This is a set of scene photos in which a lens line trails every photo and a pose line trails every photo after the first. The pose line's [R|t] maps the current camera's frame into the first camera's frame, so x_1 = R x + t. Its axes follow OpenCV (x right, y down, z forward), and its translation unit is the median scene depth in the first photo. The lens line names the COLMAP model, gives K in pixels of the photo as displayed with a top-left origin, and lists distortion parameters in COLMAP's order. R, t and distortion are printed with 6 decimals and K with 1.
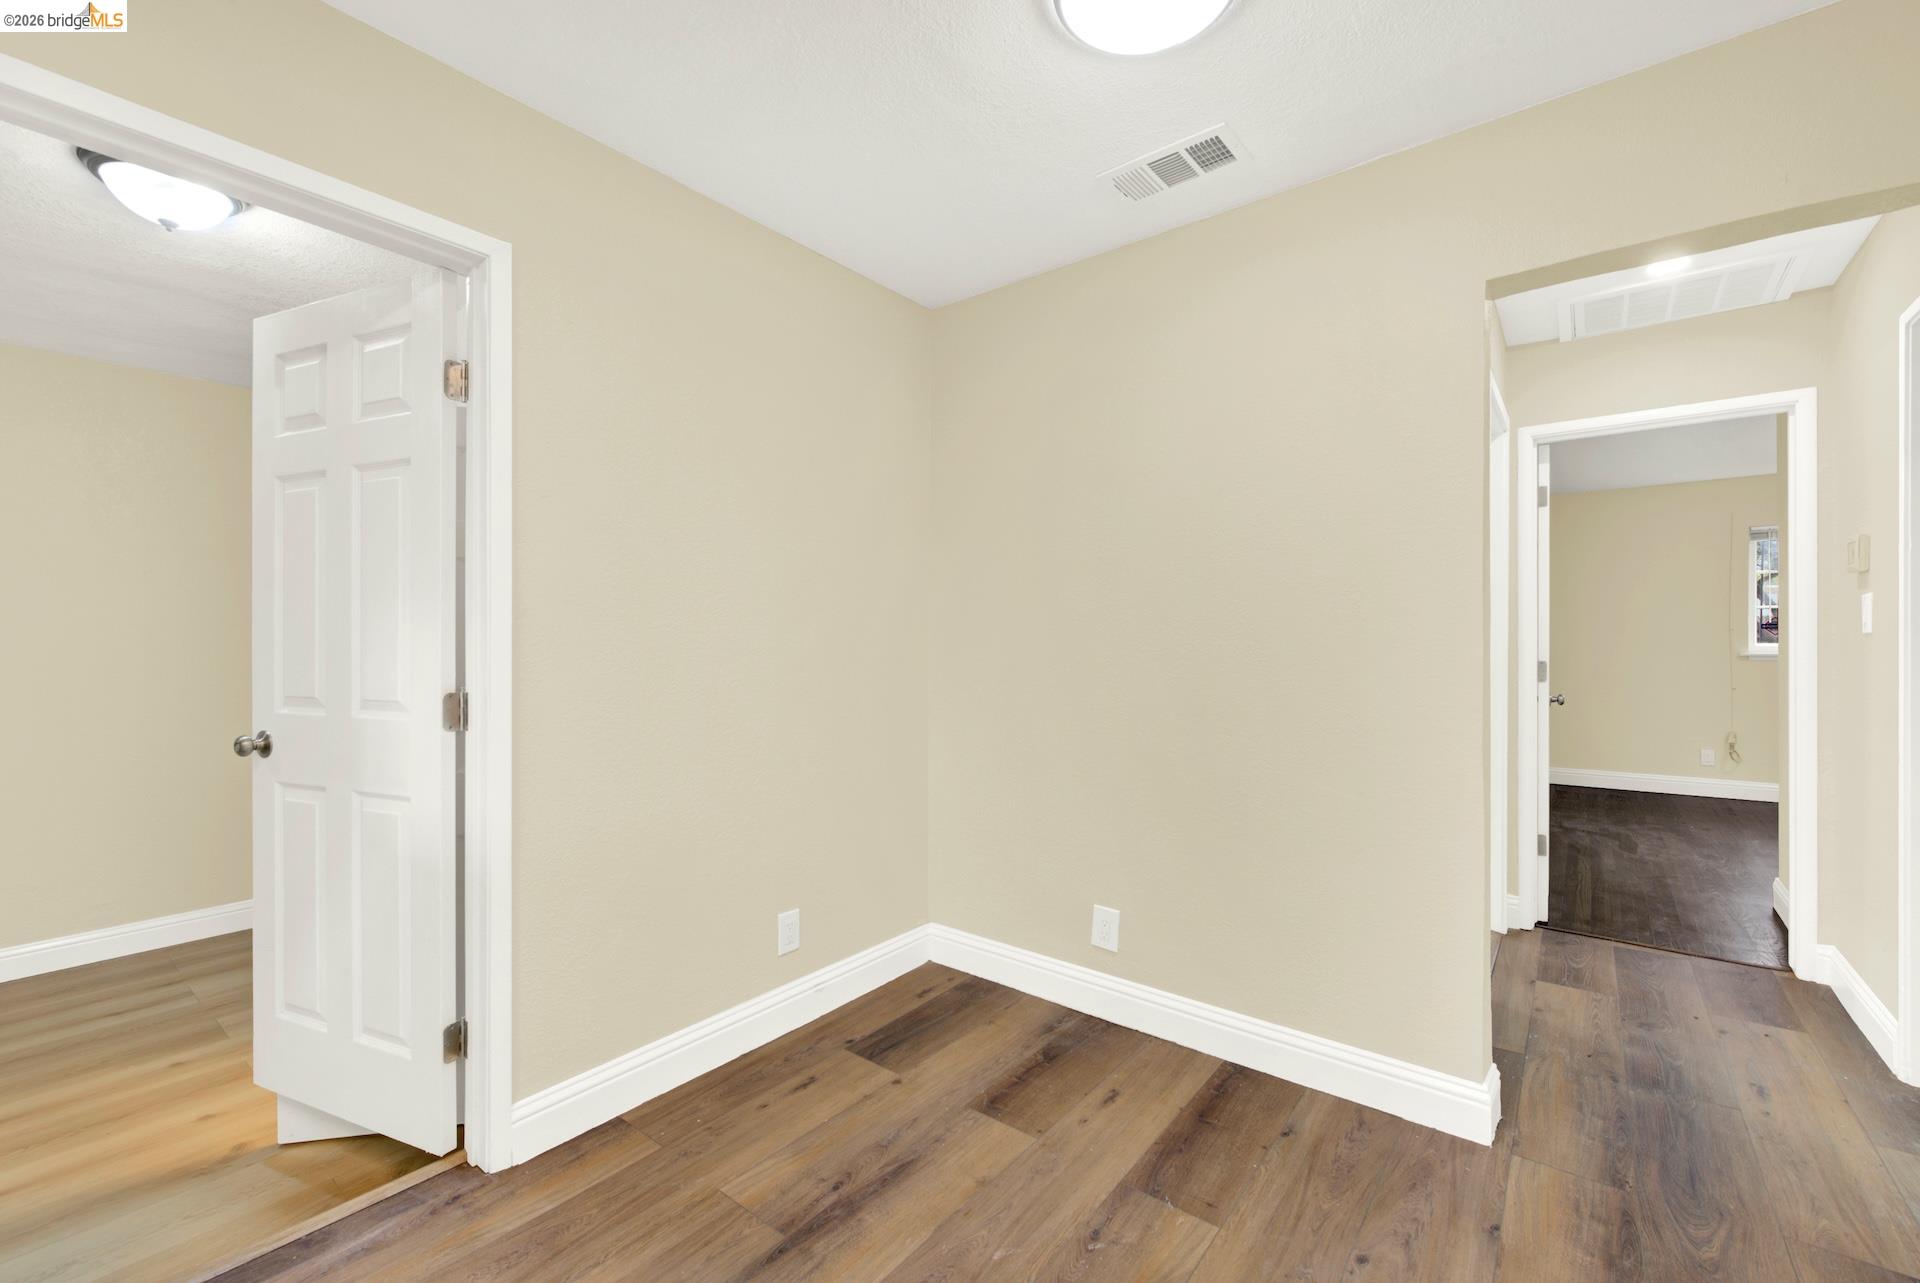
lens RADIAL K [[790.3, 0, 969.6], [0, 790.3, 645.6], [0, 0, 1]] dist [0.007418, -0.003951]
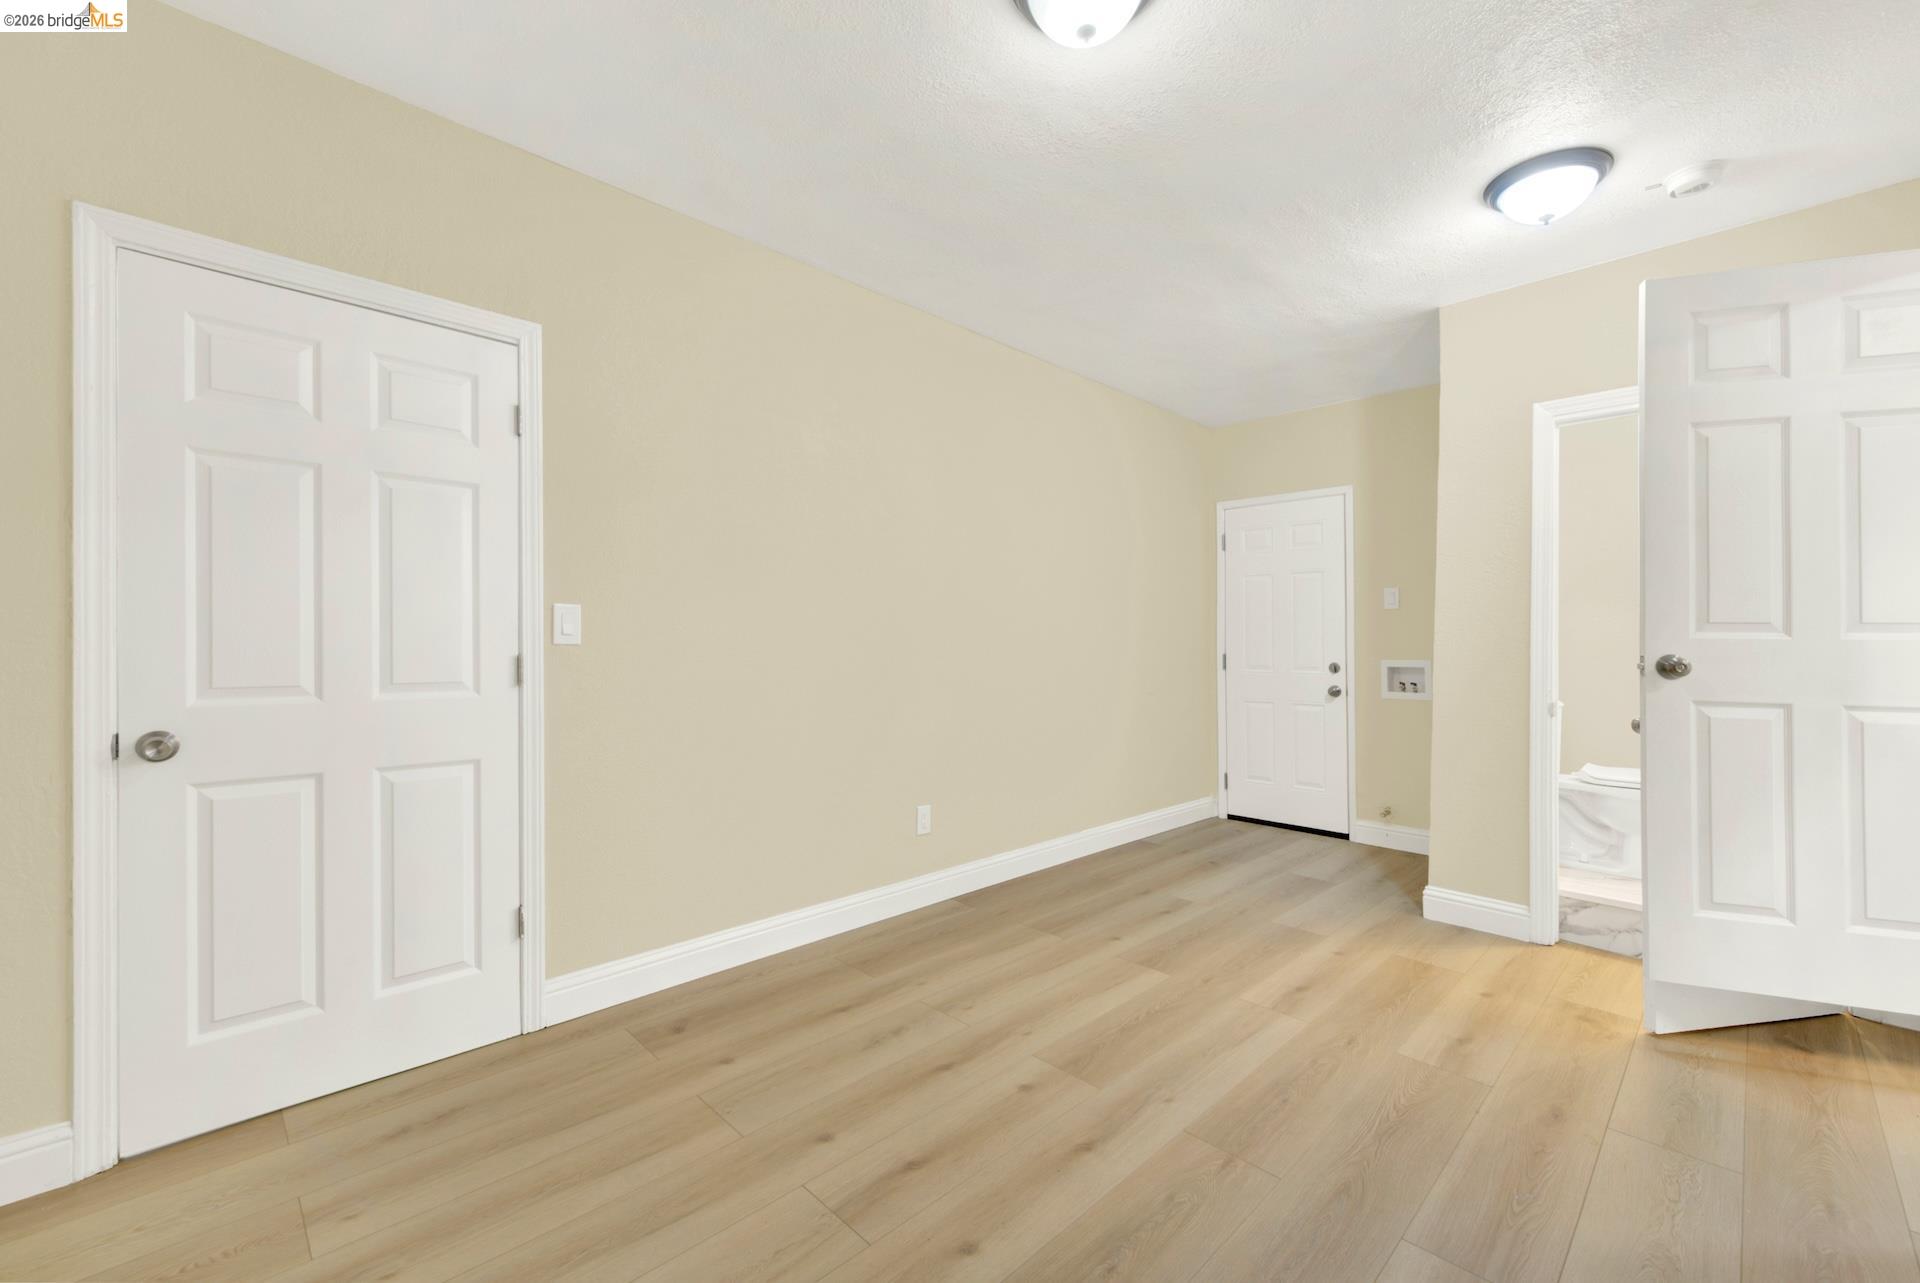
lens RADIAL K [[790.3, 0, 947.8], [0, 790.3, 652.0], [0, 0, 1]] dist [0.007418, -0.003951]
pose [[0.989245, 0.012842, -0.145701, -1.718483], [-0.009328, 0.999650, 0.024773, 0.088837], [0.145968, -0.023148, 0.989018, -0.238651]]
